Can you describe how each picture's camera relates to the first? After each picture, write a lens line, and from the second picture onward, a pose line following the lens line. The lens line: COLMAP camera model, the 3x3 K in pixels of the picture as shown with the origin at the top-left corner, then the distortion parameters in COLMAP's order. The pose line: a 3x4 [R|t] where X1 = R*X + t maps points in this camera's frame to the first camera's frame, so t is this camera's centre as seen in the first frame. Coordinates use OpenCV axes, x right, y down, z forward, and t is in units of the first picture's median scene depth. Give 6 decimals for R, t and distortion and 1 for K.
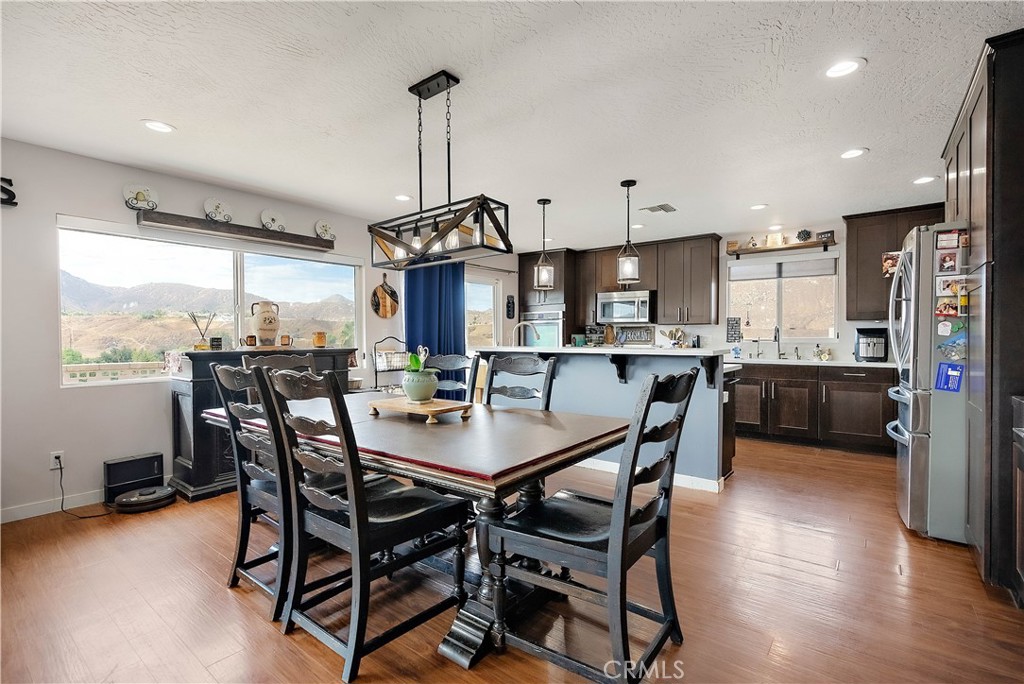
lens RADIAL K [[467.0, 0, 523.7], [0, 467.0, 343.9], [0, 0, 1]] dist [-0.000842, 0.000424]
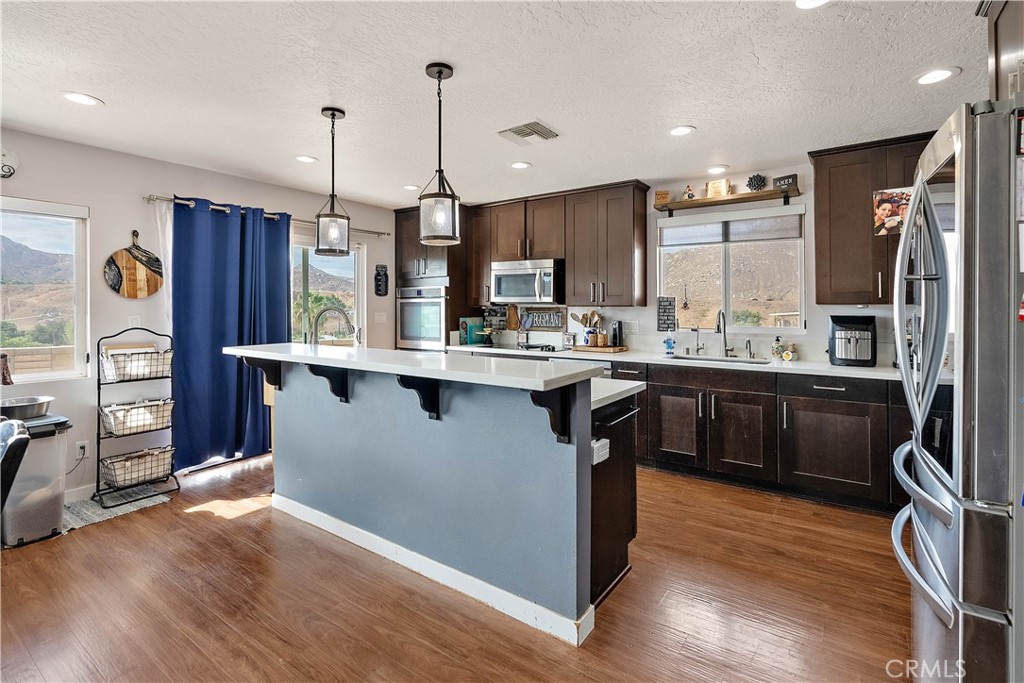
lens RADIAL K [[467.0, 0, 531.7], [0, 467.0, 301.8], [0, 0, 1]] dist [-0.000842, 0.000424]
pose [[0.998905, 0.001493, 0.046757, 0.230067], [-0.000328, 0.999689, -0.024917, -0.034308], [-0.046780, 0.024875, 0.998595, 0.318907]]
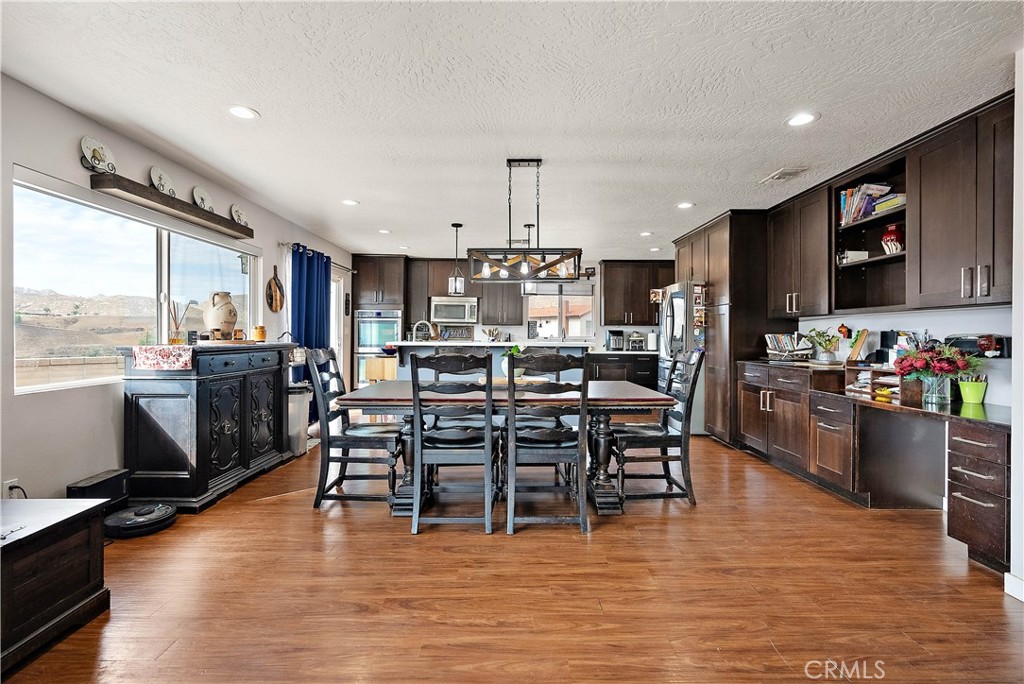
lens RADIAL K [[467.0, 0, 517.2], [0, 467.0, 333.0], [0, 0, 1]] dist [-0.000842, 0.000424]
pose [[0.781295, 0.012023, 0.624046, -0.492514], [-0.000464, 0.999825, -0.018681, 0.005128], [-0.624162, 0.014306, 0.781164, -0.055688]]
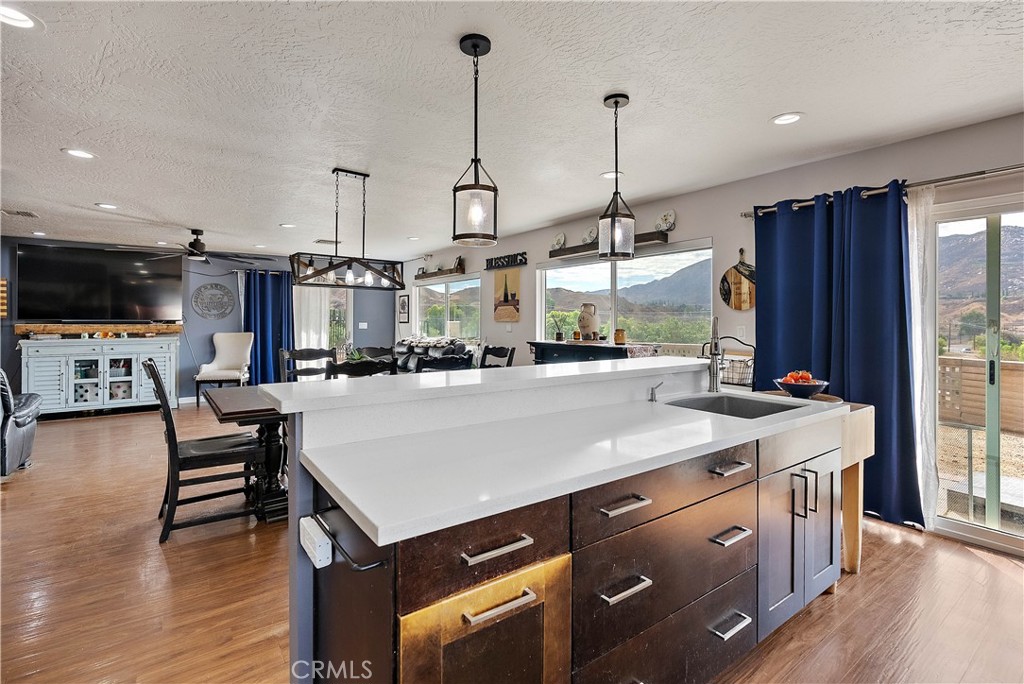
lens RADIAL K [[467.0, 0, 496.0], [0, 467.0, 319.2], [0, 0, 1]] dist [-0.000842, 0.000424]
pose [[-0.301902, 0.001551, -0.953338, 0.505236], [-0.014002, 0.999884, 0.006061, -0.040475], [0.953236, 0.015178, -0.301845, 0.857330]]
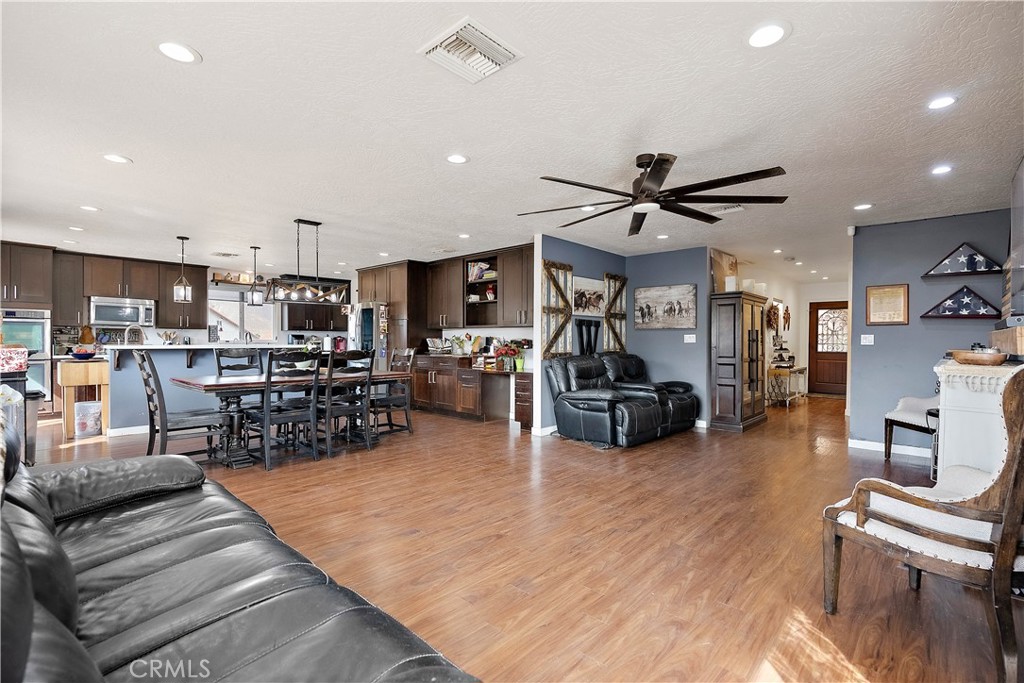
lens RADIAL K [[467.0, 0, 517.0], [0, 467.0, 340.1], [0, 0, 1]] dist [-0.000842, 0.000424]
pose [[0.083640, 0.005465, 0.996481, -0.999965], [0.008887, 0.999941, -0.006230, 0.007563], [-0.996456, 0.009377, 0.083587, -0.060250]]
